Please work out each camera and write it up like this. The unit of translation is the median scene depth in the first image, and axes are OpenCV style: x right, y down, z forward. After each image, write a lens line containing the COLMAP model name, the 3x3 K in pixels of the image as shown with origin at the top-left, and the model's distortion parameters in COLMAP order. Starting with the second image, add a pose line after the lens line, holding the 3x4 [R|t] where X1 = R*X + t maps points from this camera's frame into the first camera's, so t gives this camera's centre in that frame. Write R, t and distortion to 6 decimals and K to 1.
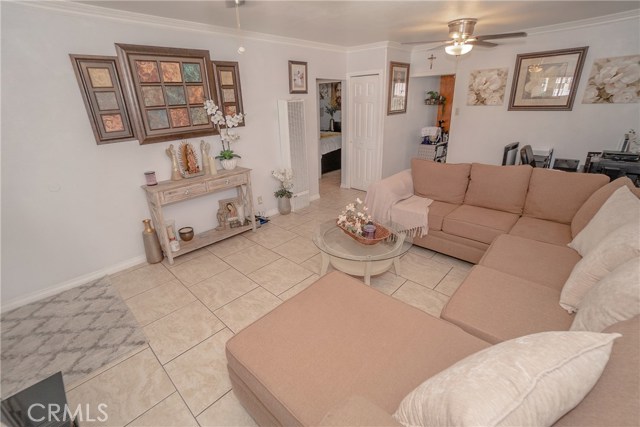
lens RADIAL K [[288.2, 0, 318.2], [0, 288.2, 213.0], [0, 0, 1]] dist [-0.033703, 0.009353]
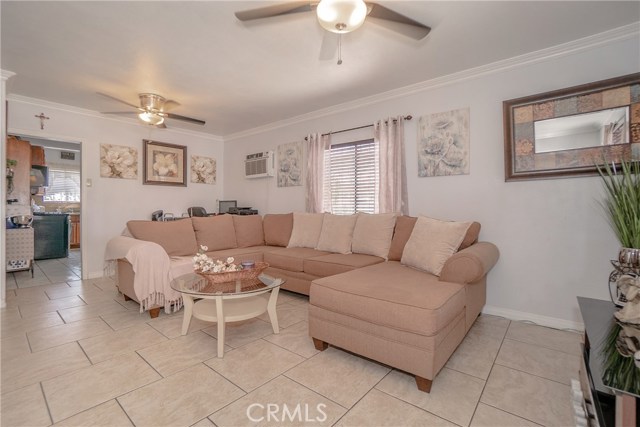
lens RADIAL K [[288.2, 0, 317.9], [0, 288.2, 210.7], [0, 0, 1]] dist [-0.033703, 0.009353]
pose [[-0.070415, 0.027969, 0.997126, -0.494296], [0.366697, 0.930340, -0.000200, -0.012116], [-0.927672, 0.365629, -0.075766, 0.483469]]
